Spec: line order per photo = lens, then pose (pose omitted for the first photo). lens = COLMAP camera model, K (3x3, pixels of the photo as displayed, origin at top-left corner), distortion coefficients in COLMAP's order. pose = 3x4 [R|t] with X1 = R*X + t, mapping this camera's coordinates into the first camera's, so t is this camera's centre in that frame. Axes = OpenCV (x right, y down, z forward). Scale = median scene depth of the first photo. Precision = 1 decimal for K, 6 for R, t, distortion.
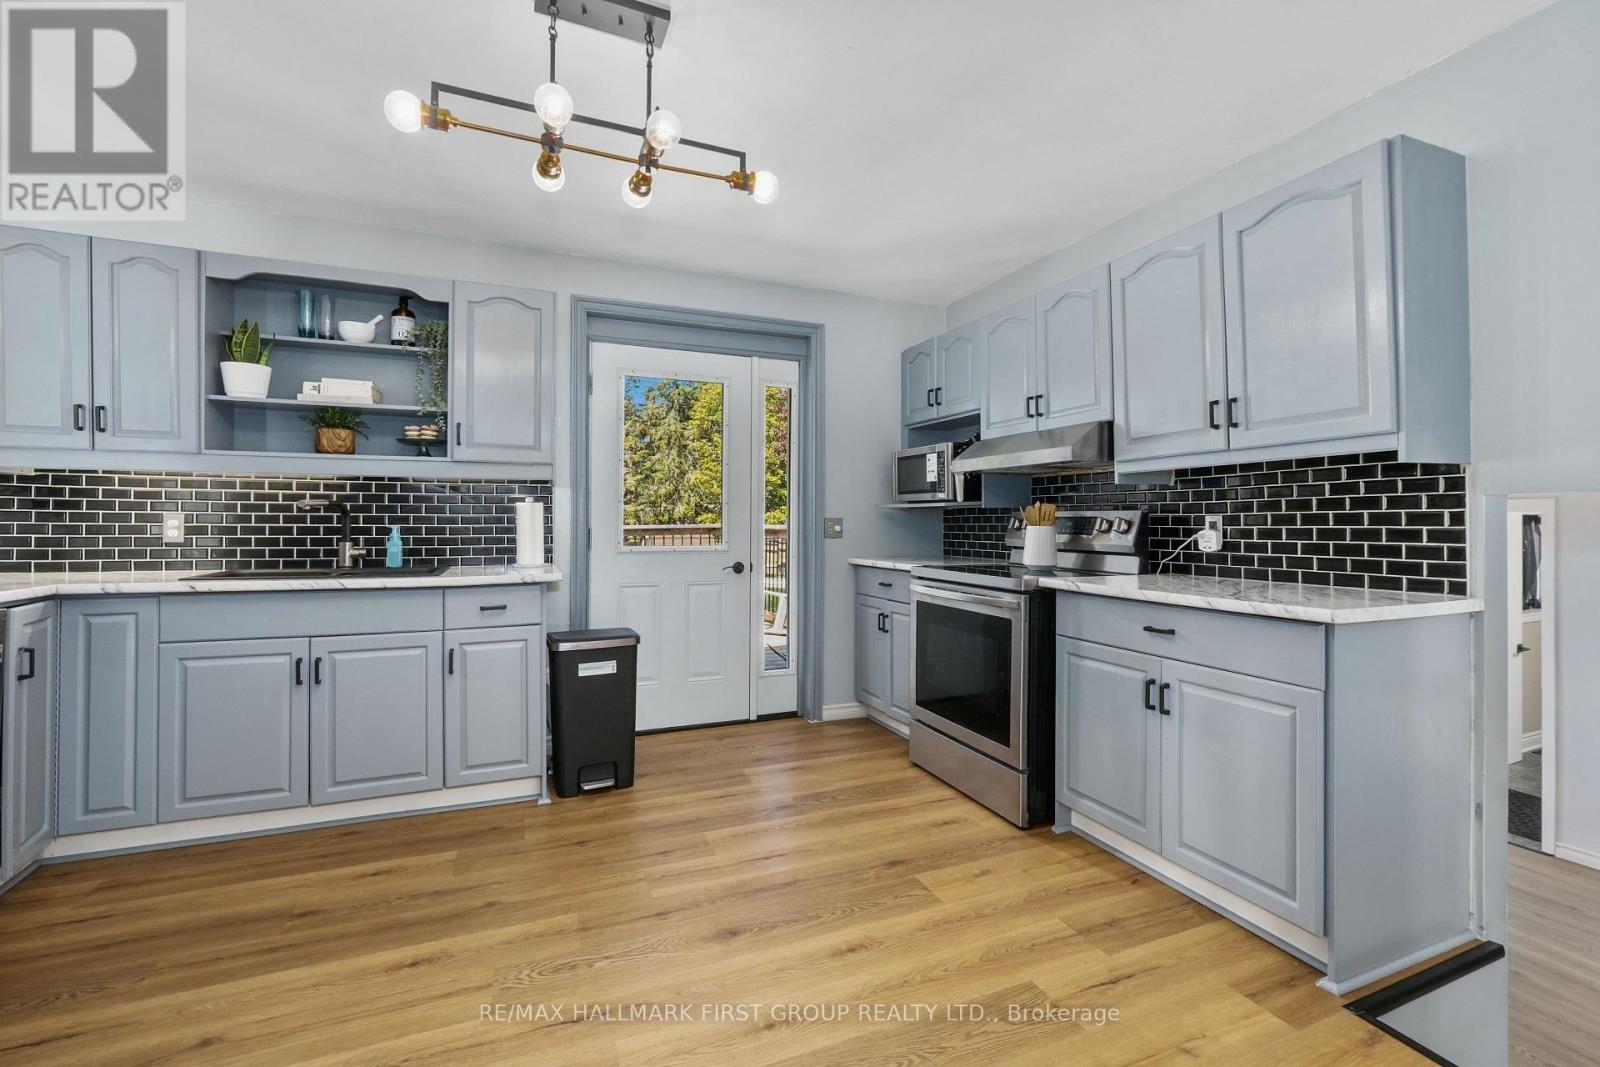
lens RADIAL K [[670.0, 0, 802.5], [0, 670.0, 525.2], [0, 0, 1]] dist [-0.005322, 0.000845]
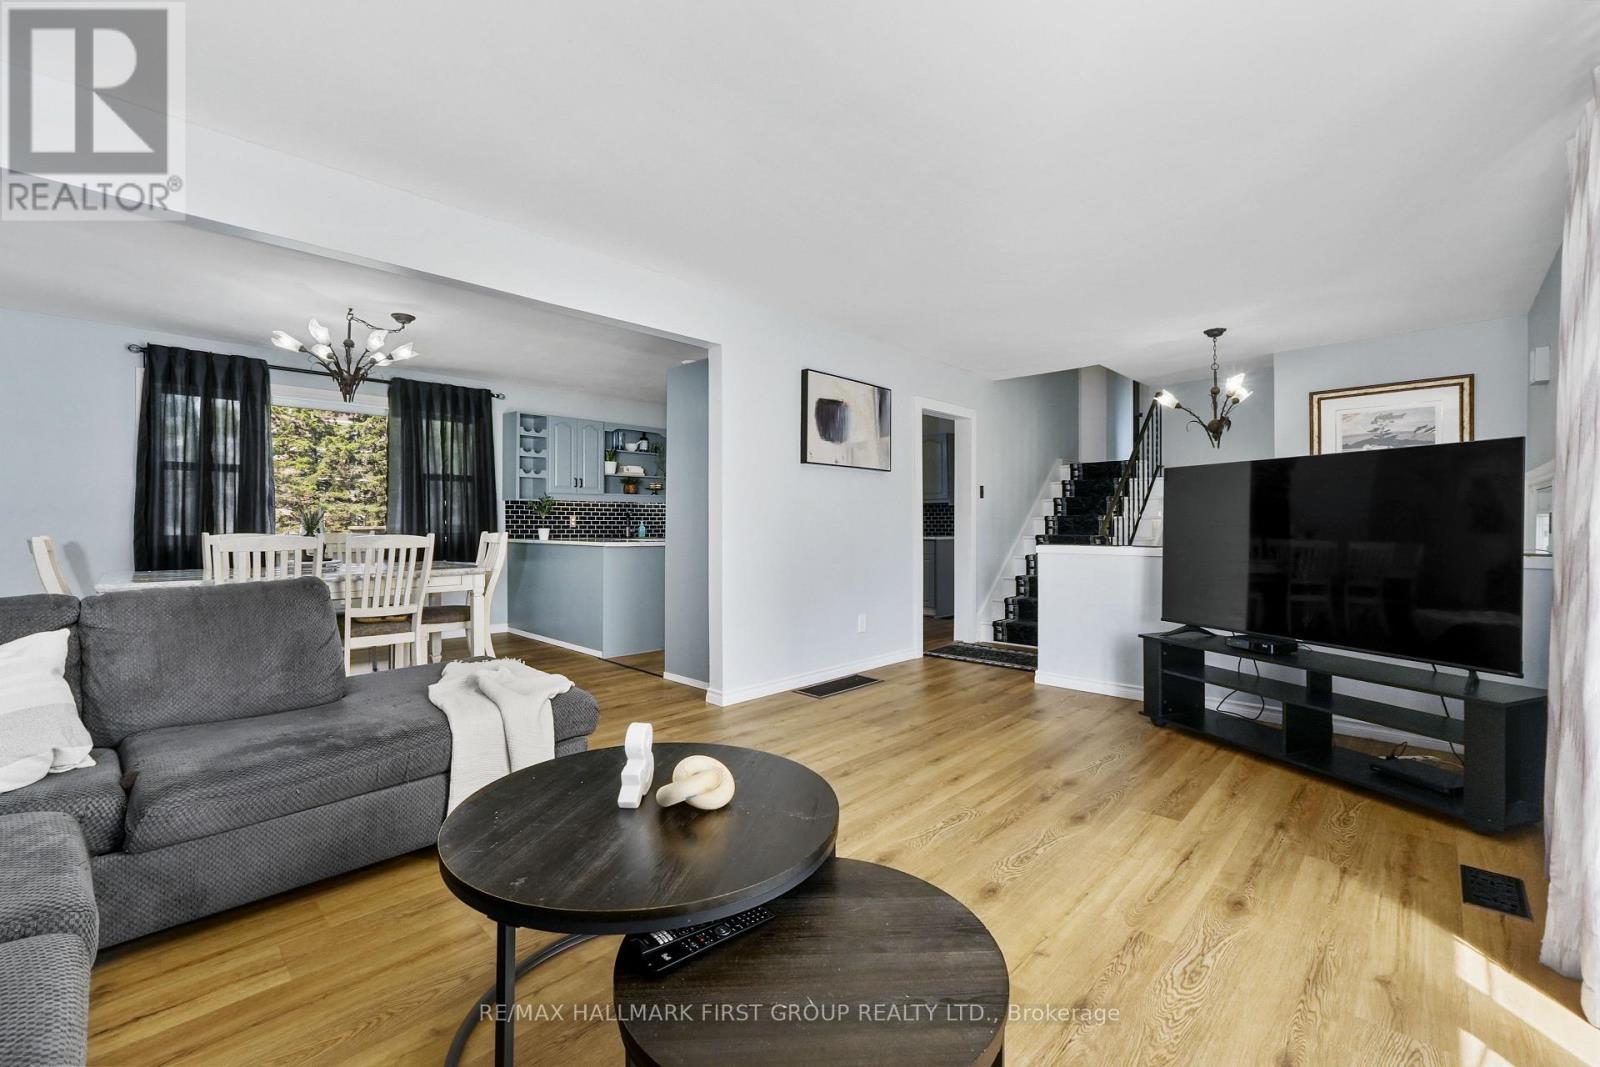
lens RADIAL K [[670.0, 0, 803.3], [0, 670.0, 525.9], [0, 0, 1]] dist [-0.005322, 0.000845]
pose [[0.912347, -0.008294, 0.409333, -1.272212], [0.007965, 0.999965, 0.002508, 0.020878], [-0.409339, 0.000972, 0.912382, -1.888191]]
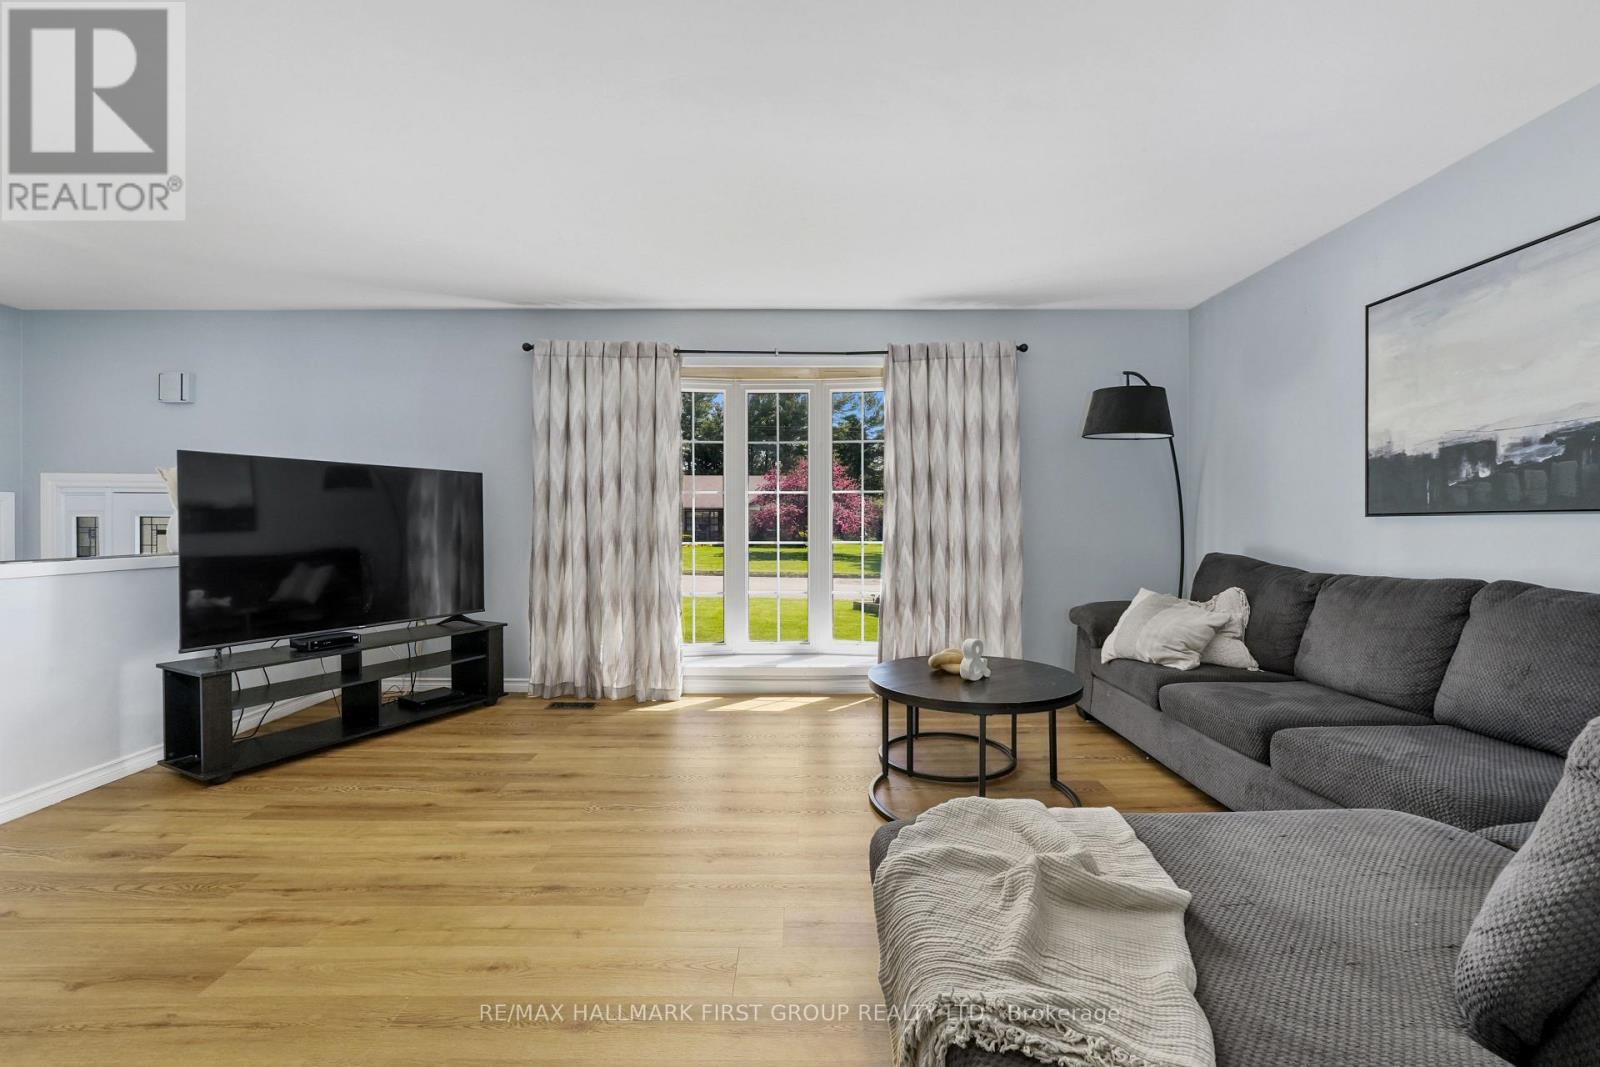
lens RADIAL K [[670.0, 0, 795.9], [0, 670.0, 522.3], [0, 0, 1]] dist [-0.005322, 0.000845]
pose [[-0.922938, -0.006342, 0.384897, -1.301734], [-0.004030, 0.999969, 0.006812, 0.014794], [-0.384928, 0.004736, -0.922935, -0.269726]]
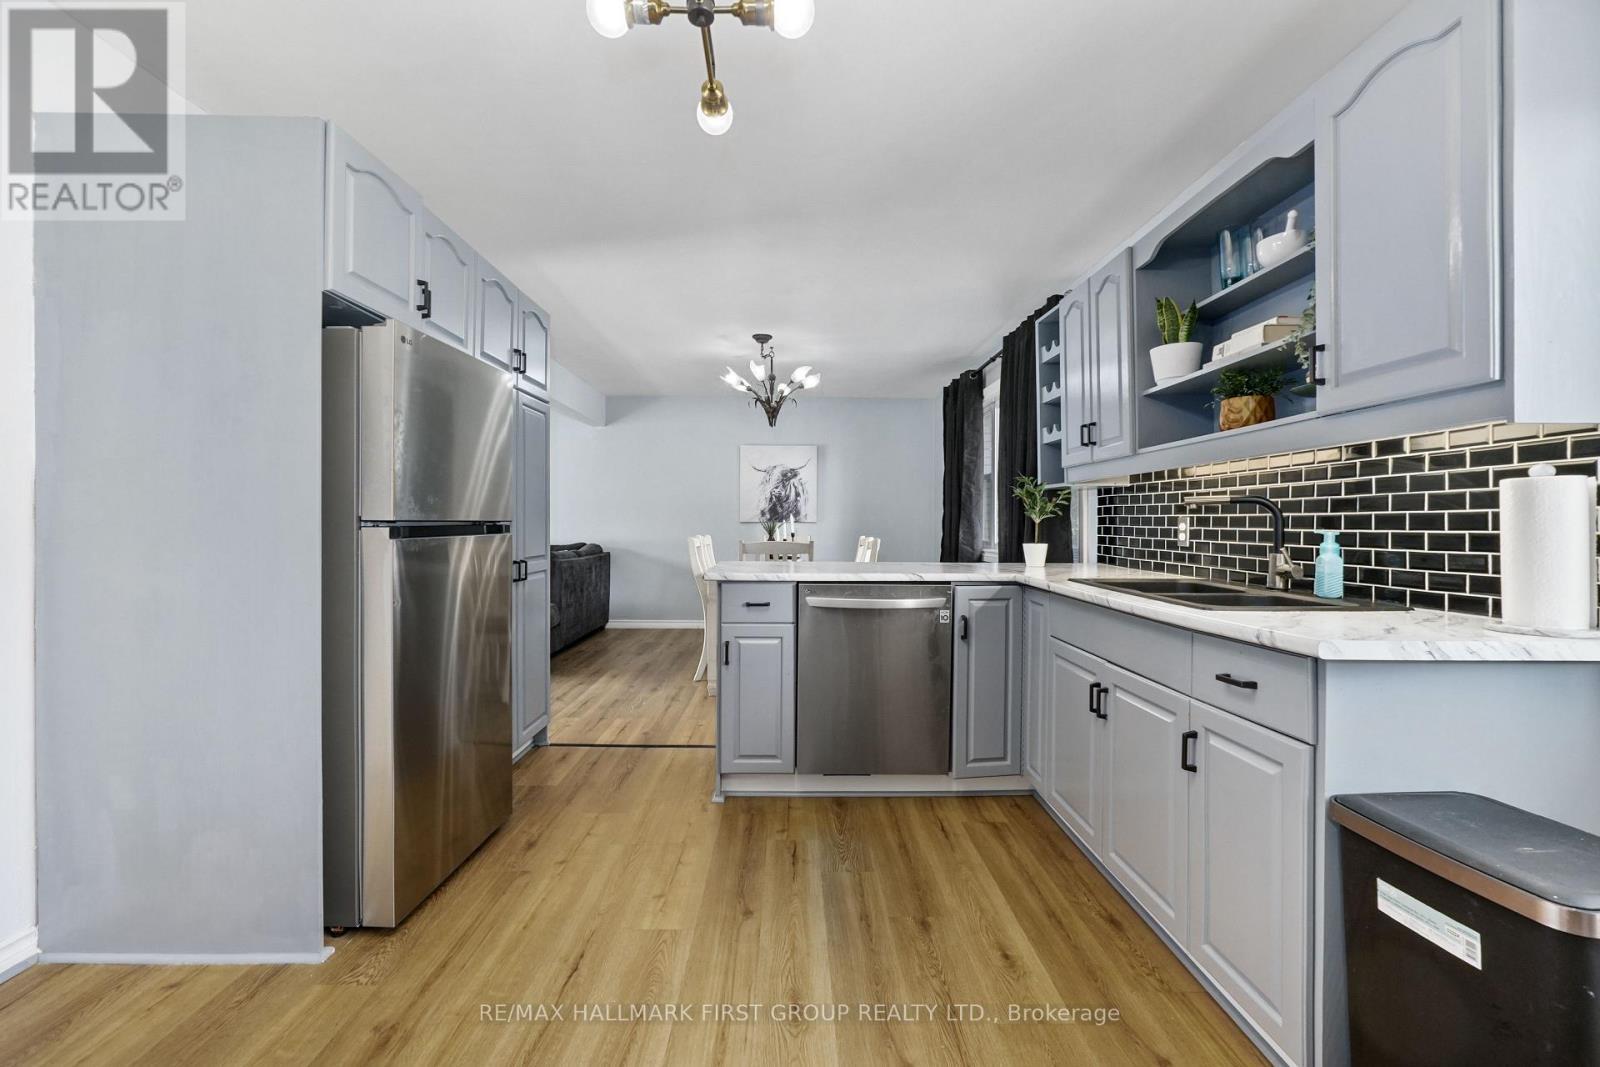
lens RADIAL K [[670.0, 0, 796.4], [0, 670.0, 521.0], [0, 0, 1]] dist [-0.005322, 0.000845]
pose [[-0.371179, -0.009924, -0.928508, 0.179403], [-0.010548, 0.999923, -0.006471, 0.001720], [0.928501, 0.007392, -0.371255, 0.896337]]
